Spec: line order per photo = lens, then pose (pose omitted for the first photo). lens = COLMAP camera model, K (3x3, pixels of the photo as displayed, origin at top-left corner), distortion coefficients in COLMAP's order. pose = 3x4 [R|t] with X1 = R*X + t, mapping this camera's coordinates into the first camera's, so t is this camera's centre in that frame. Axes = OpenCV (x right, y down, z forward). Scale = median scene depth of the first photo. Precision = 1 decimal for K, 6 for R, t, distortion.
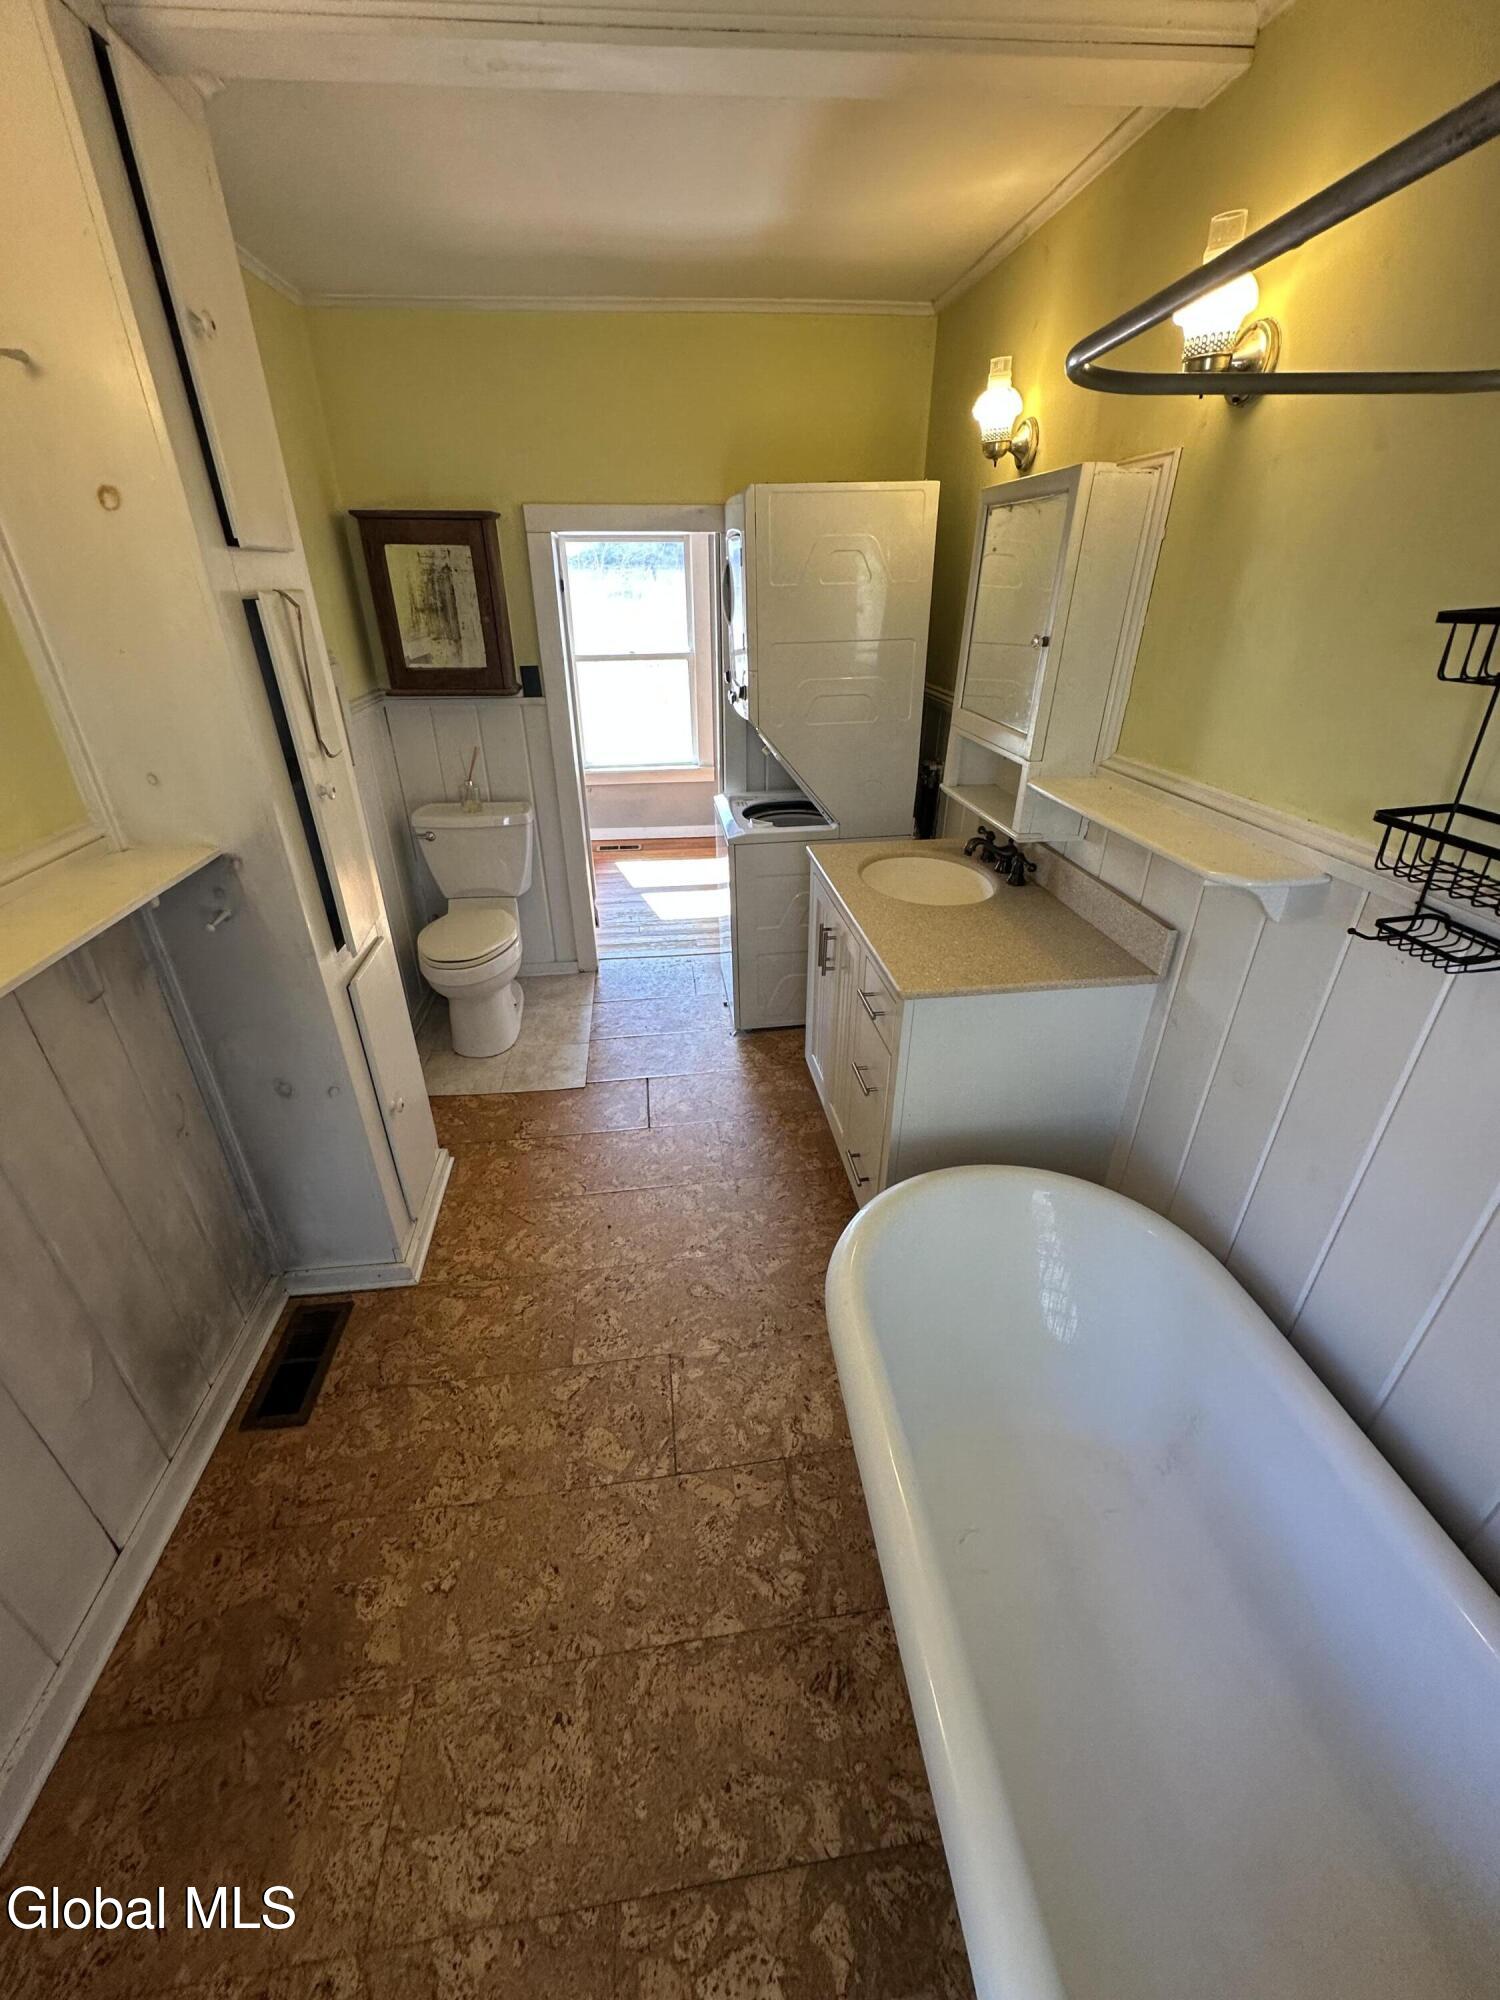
lens RADIAL K [[802.3, 0, 756.7], [0, 802.3, 994.8], [0, 0, 1]] dist [0.001065, 0.001021]
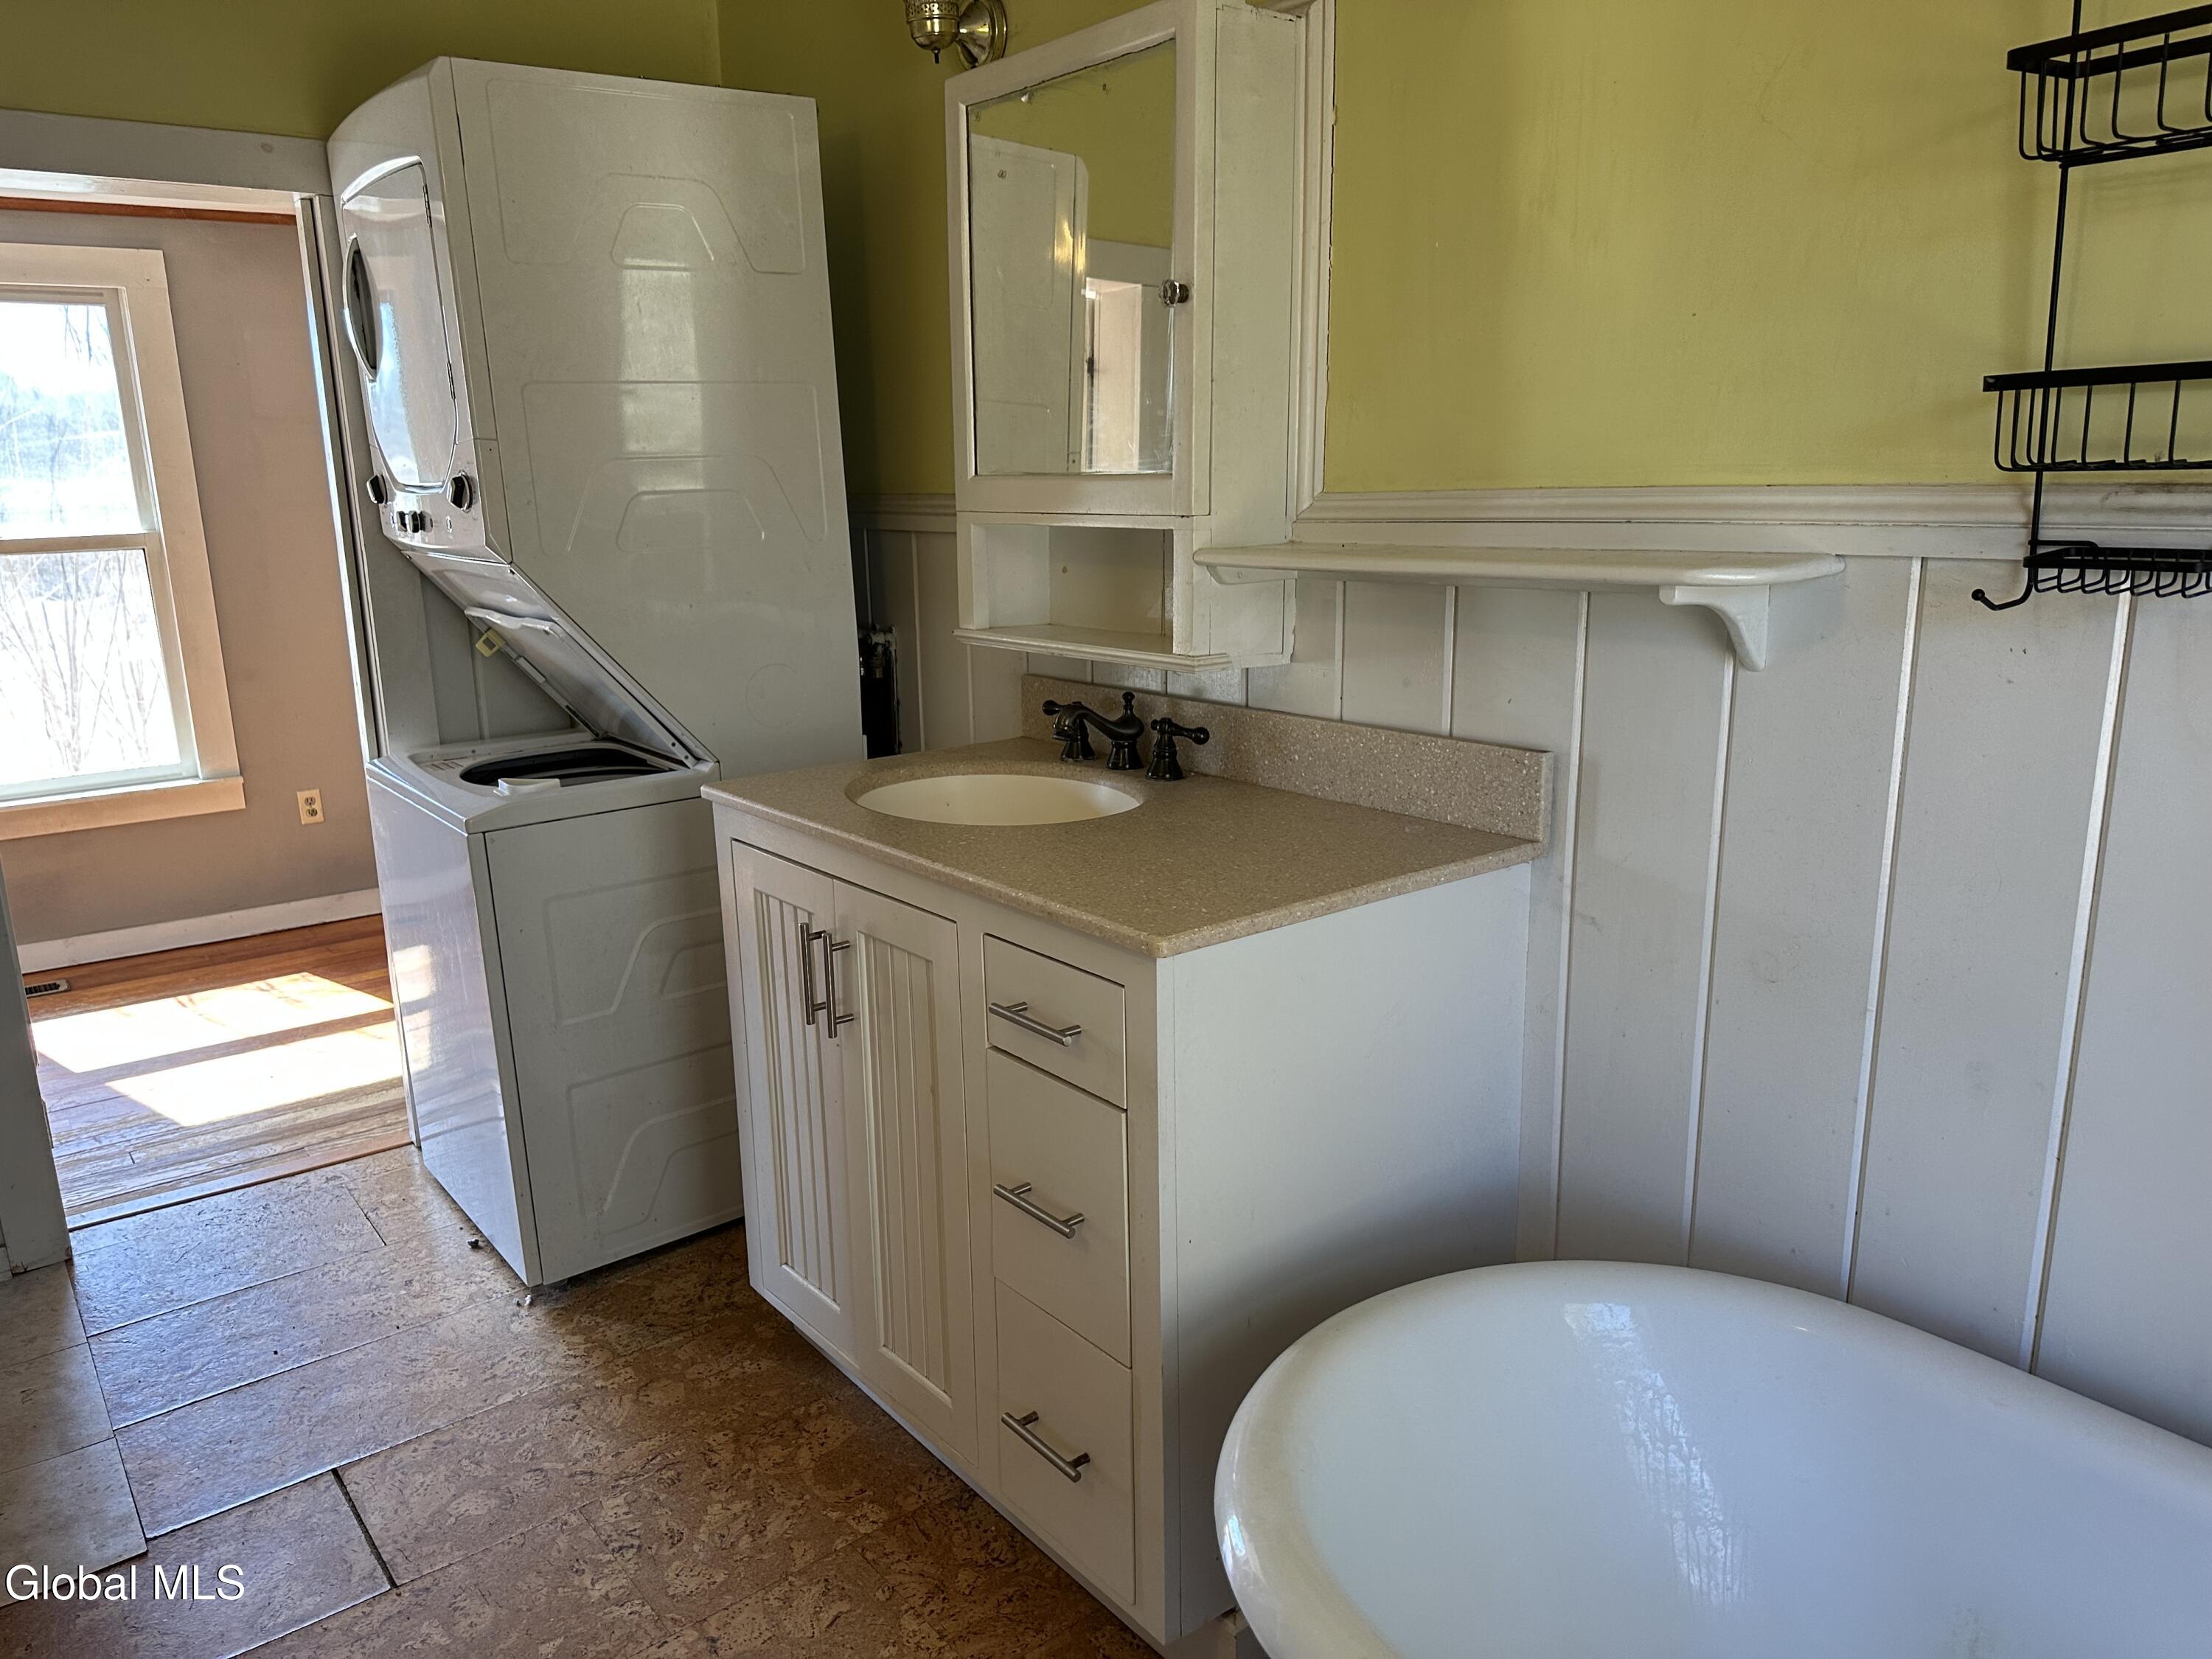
lens RADIAL K [[1561.7, 0, 1104.6], [0, 1561.7, 834.9], [0, 0, 1]] dist [0.055834, -0.052161]
pose [[0.859550, -0.129654, 0.494331, -0.167809], [0.254108, 0.947664, -0.193292, 0.063300], [-0.443399, 0.291758, 0.847511, 0.154219]]
